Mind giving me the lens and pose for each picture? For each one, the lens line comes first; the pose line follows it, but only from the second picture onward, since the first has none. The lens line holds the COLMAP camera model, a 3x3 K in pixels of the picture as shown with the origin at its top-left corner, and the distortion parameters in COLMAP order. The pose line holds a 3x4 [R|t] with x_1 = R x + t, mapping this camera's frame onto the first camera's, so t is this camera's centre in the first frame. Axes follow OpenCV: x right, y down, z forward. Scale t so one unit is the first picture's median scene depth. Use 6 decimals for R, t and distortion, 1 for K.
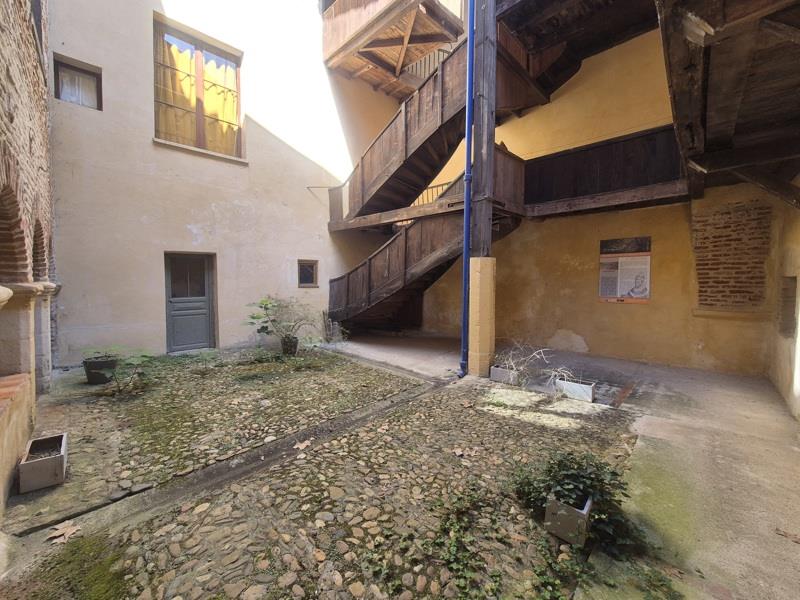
lens RADIAL K [[335.2, 0, 400.0], [0, 335.2, 300.0], [0, 0, 1]] dist [-0.001192, -0.000369]
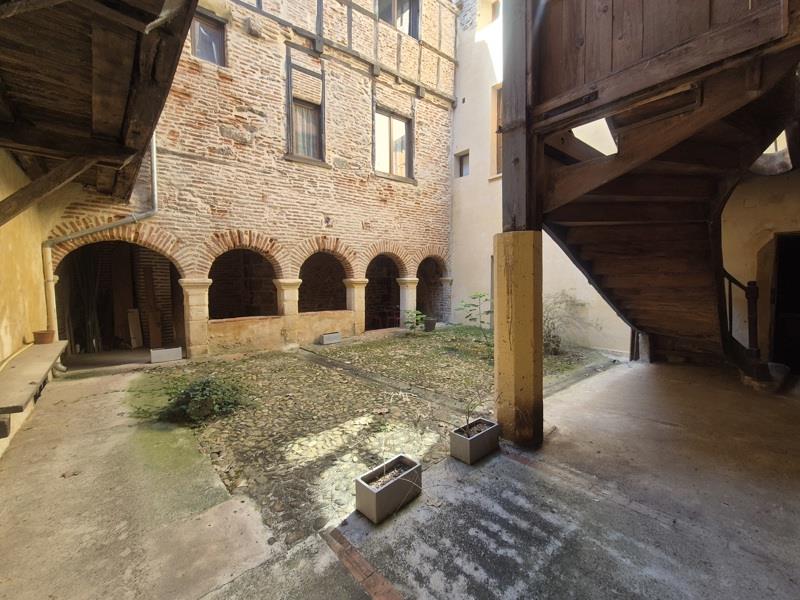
lens RADIAL K [[335.2, 0, 400.0], [0, 335.2, 300.0], [0, 0, 1]] dist [-0.001192, -0.000369]
pose [[-0.107211, 0.065716, -0.992062, 1.244181], [-0.050934, 0.996140, 0.071491, -0.068181], [0.992931, 0.058194, -0.103450, 1.295113]]
